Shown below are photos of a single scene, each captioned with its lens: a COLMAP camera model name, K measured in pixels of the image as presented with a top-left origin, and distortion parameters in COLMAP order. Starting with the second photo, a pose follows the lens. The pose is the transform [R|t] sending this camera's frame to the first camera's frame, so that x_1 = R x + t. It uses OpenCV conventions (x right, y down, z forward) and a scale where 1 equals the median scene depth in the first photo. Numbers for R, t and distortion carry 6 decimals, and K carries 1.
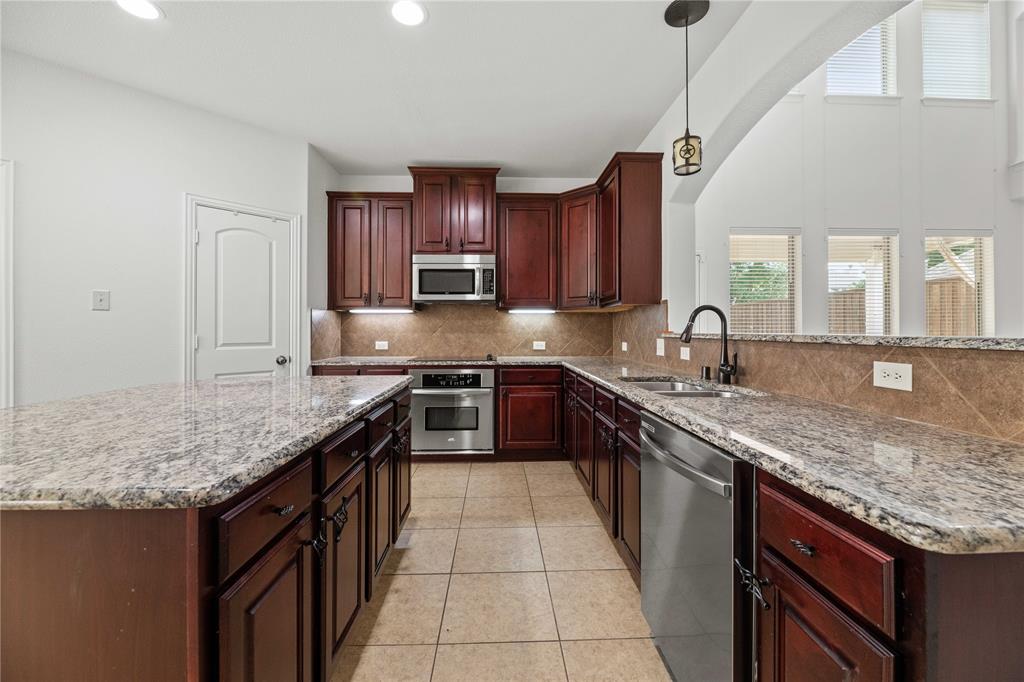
lens RADIAL K [[413.9, 0, 512.4], [0, 413.9, 329.9], [0, 0, 1]] dist [-0.002376, -0.000742]
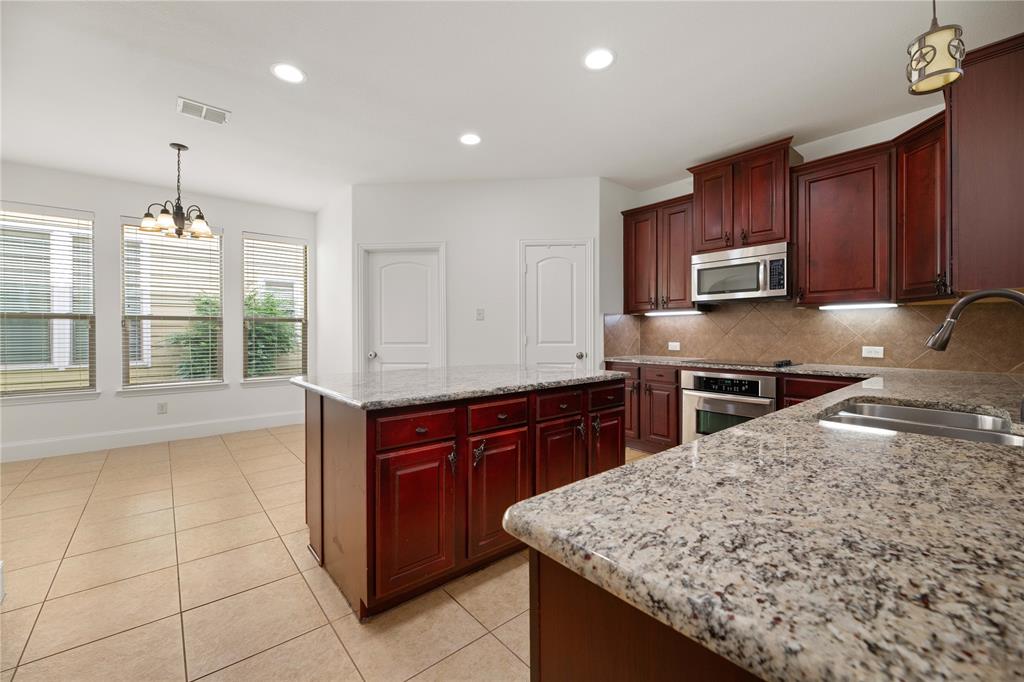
lens RADIAL K [[412.3, 0, 512.4], [0, 412.3, 338.0], [0, 0, 1]] dist [-0.009301, -0.000414]
pose [[0.618228, 0.010638, -0.785927, 0.272247], [0.002115, 0.999882, 0.015197, 0.000195], [0.785996, -0.011058, 0.618132, 0.045362]]
